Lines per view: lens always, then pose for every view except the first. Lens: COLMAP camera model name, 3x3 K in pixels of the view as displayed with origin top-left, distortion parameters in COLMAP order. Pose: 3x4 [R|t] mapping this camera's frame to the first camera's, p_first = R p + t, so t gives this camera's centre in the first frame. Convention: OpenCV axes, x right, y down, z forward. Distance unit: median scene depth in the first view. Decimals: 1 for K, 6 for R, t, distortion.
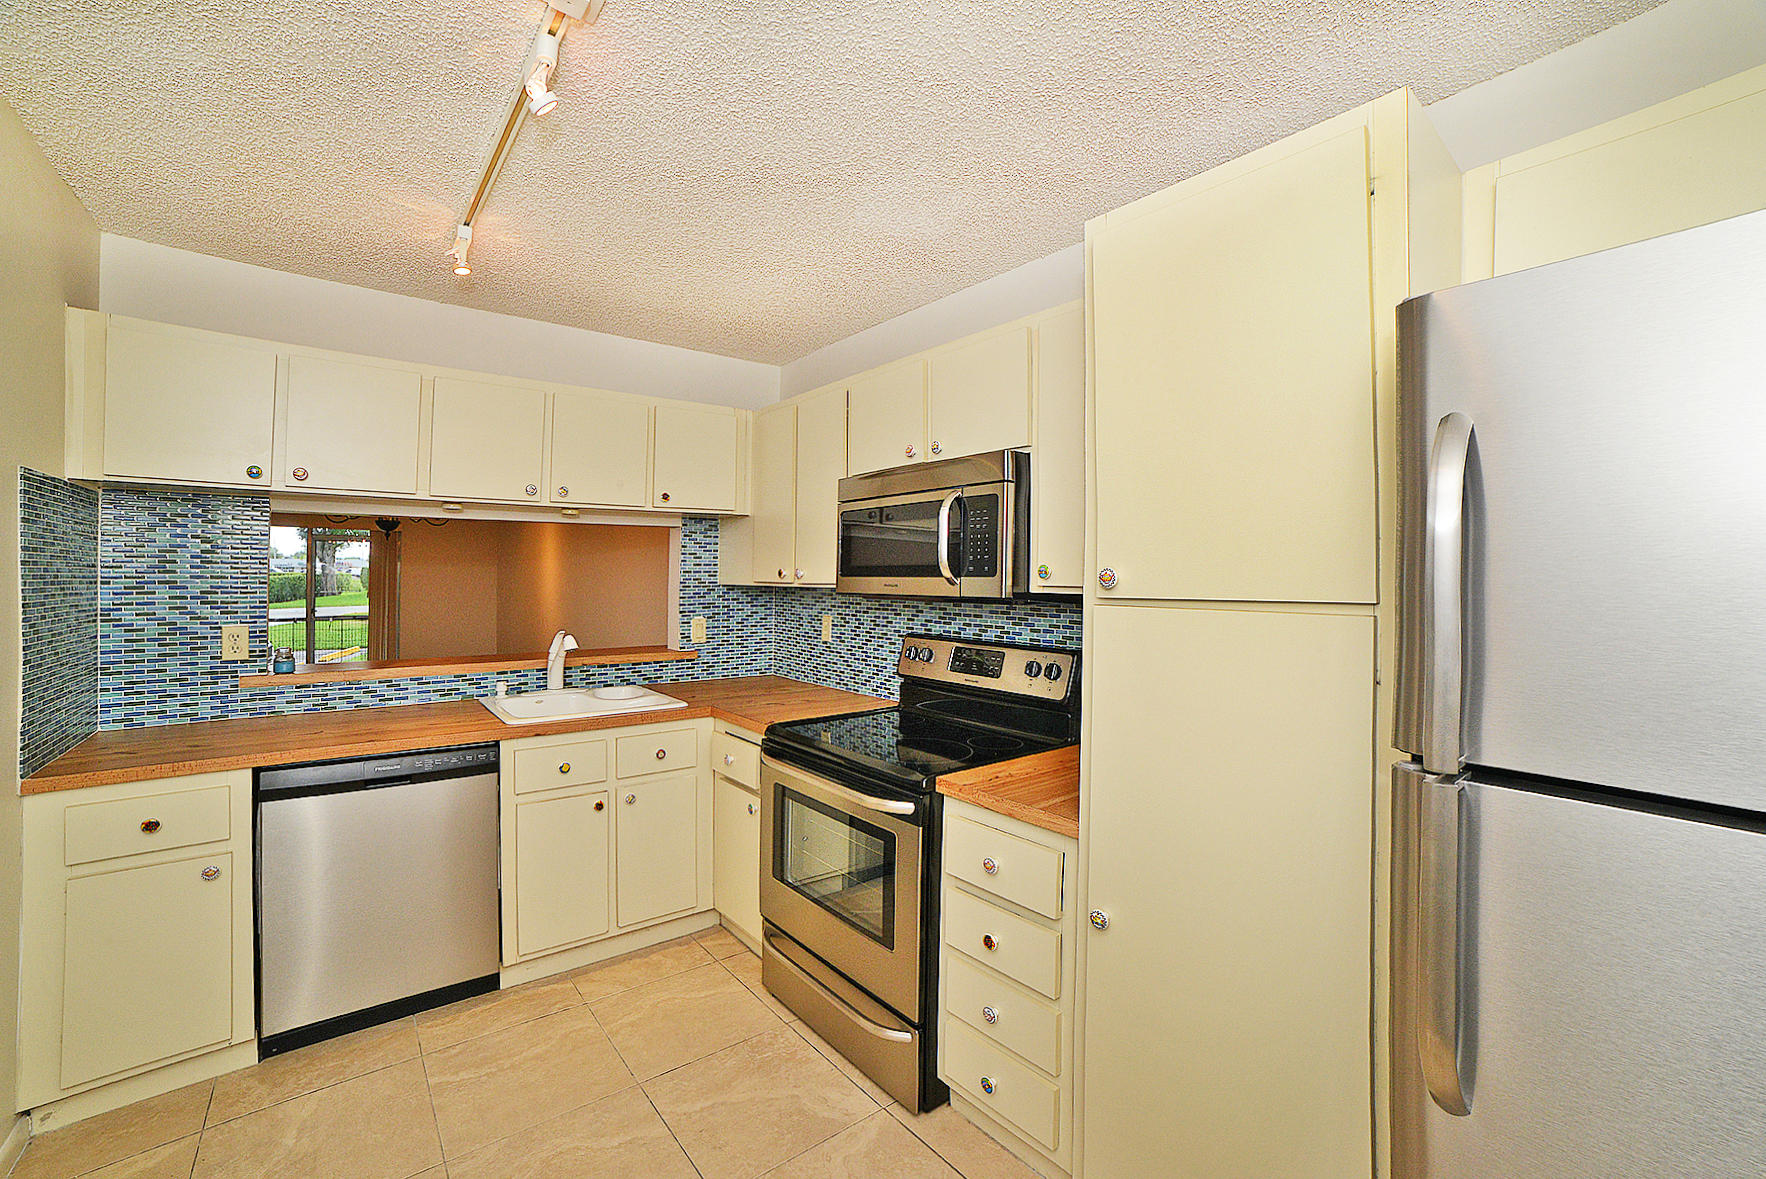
lens RADIAL K [[740.1, 0, 898.6], [0, 740.1, 573.1], [0, 0, 1]] dist [-0.024462, 0.007090]
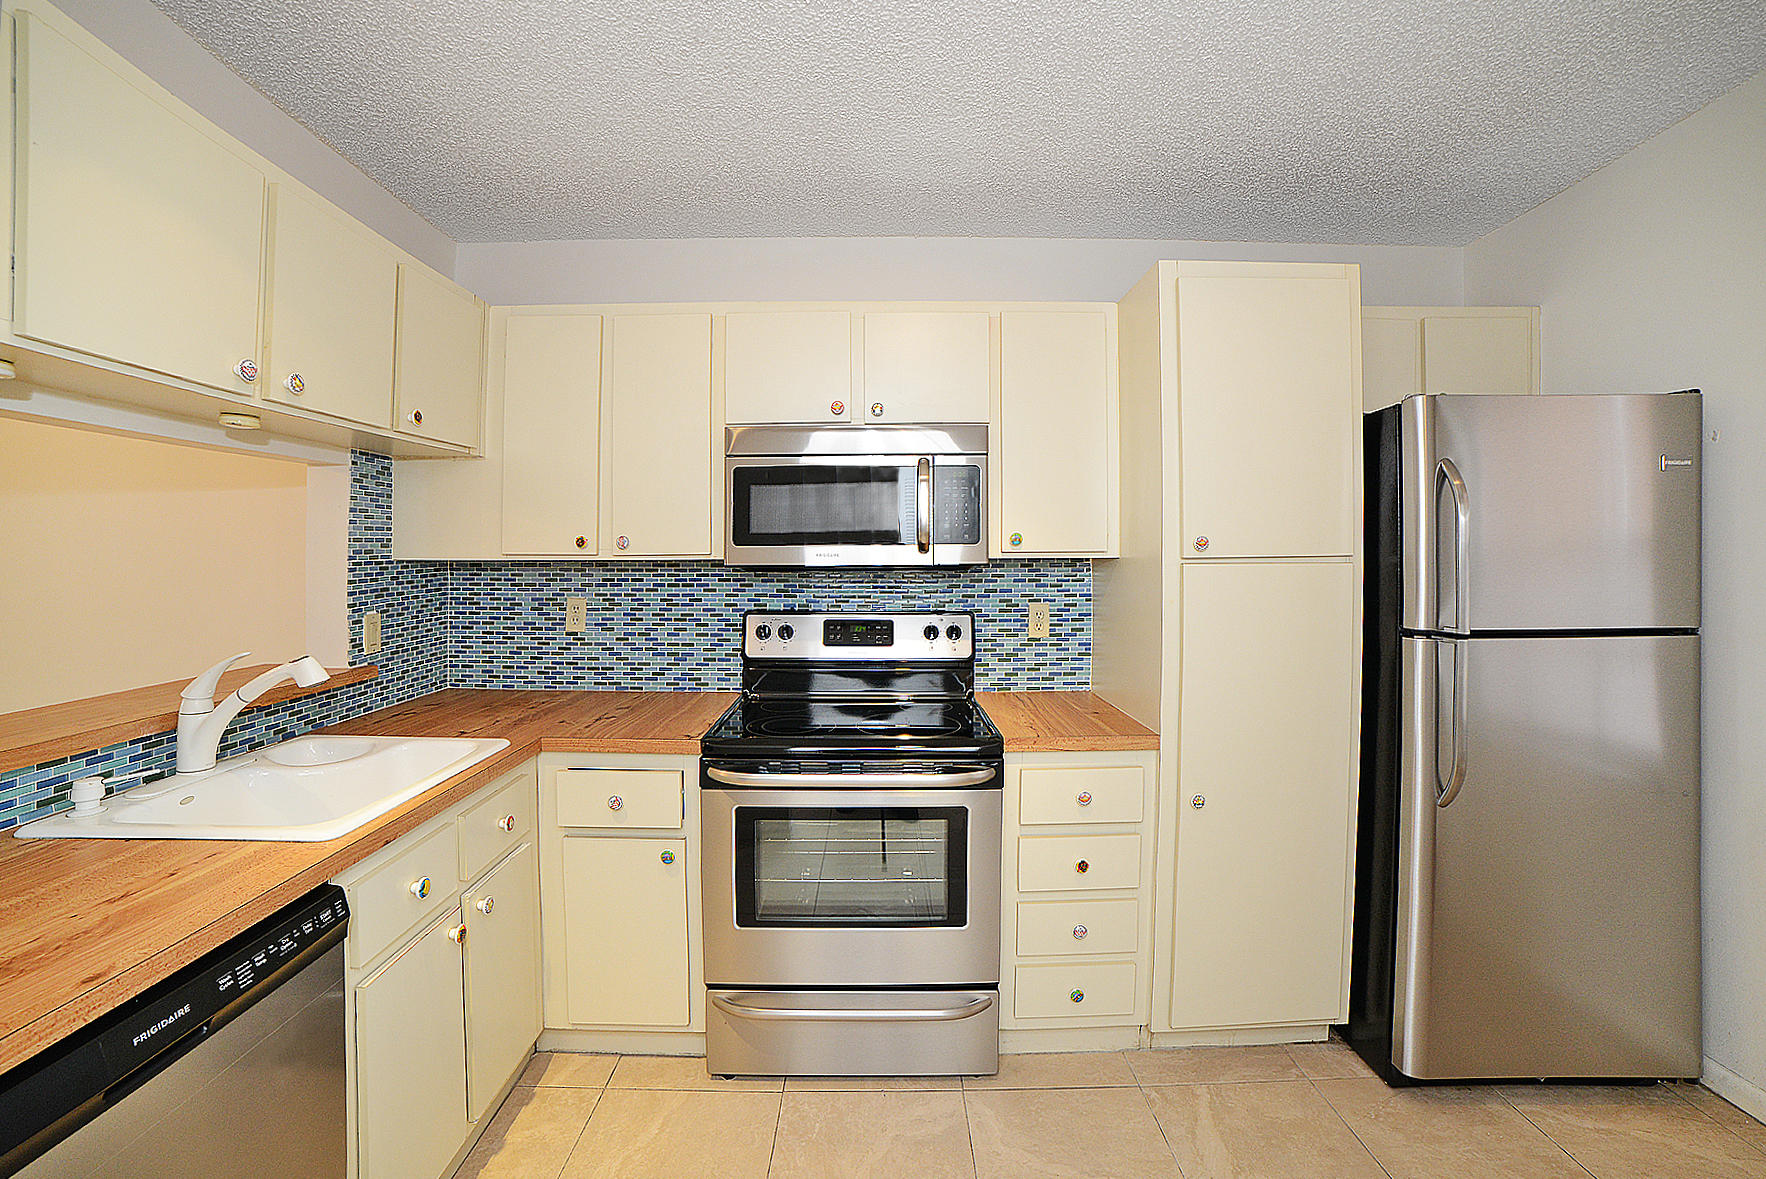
lens RADIAL K [[740.1, 0, 876.3], [0, 740.1, 560.1], [0, 0, 1]] dist [-0.024462, 0.007090]
pose [[0.618084, -0.017194, 0.785924, -0.627148], [-0.000176, 0.999758, 0.022011, 0.002416], [-0.786112, -0.013743, 0.617932, 0.362850]]
